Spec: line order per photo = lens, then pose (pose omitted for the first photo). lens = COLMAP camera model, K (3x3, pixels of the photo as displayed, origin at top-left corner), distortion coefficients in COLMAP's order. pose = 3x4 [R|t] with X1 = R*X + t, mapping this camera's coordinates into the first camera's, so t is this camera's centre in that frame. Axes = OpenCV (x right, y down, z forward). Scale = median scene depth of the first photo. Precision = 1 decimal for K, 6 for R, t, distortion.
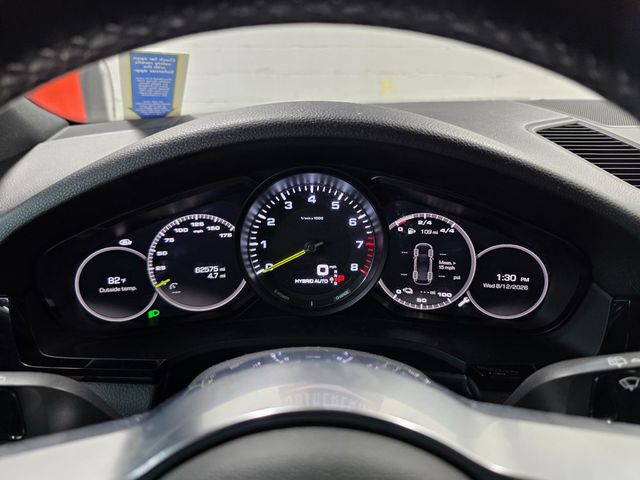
lens RADIAL K [[432.7, 0, 320.4], [0, 432.7, 235.4], [0, 0, 1]] dist [0.039818, -0.053998]
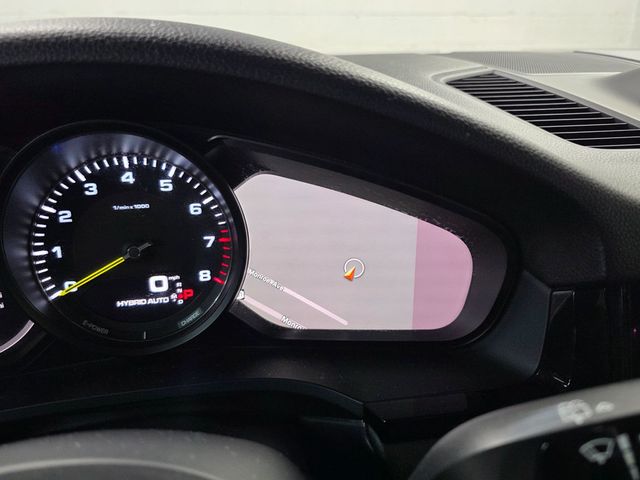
lens RADIAL K [[500.2, 0, 320.0], [0, 500.2, 240.0], [0, 0, 1]] dist [-0.002892, -0.006660]
pose [[0.981416, -0.071924, 0.177903, 0.123439], [0.069034, 0.997363, 0.022389, 0.012819], [-0.179045, -0.009692, 0.983793, 0.202744]]
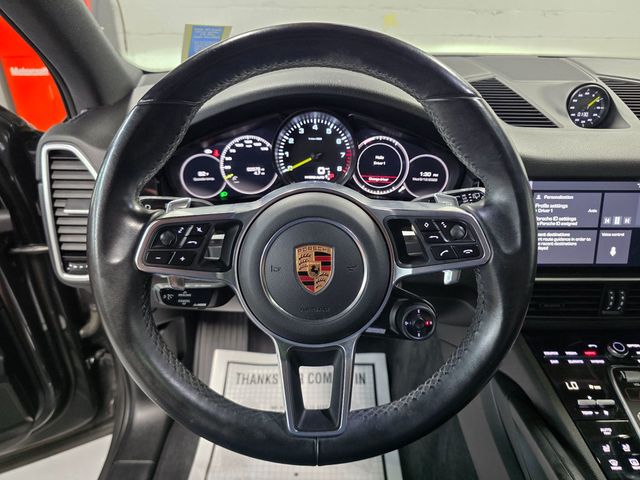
lens RADIAL K [[432.7, 0, 320.4], [0, 432.7, 235.4], [0, 0, 1]] dist [0.039818, -0.053998]
pose [[0.999904, 0.011572, -0.007558, 0.019020], [-0.010366, 0.989566, 0.143708, 0.091978], [0.009143, -0.143615, 0.989591, -0.757638]]
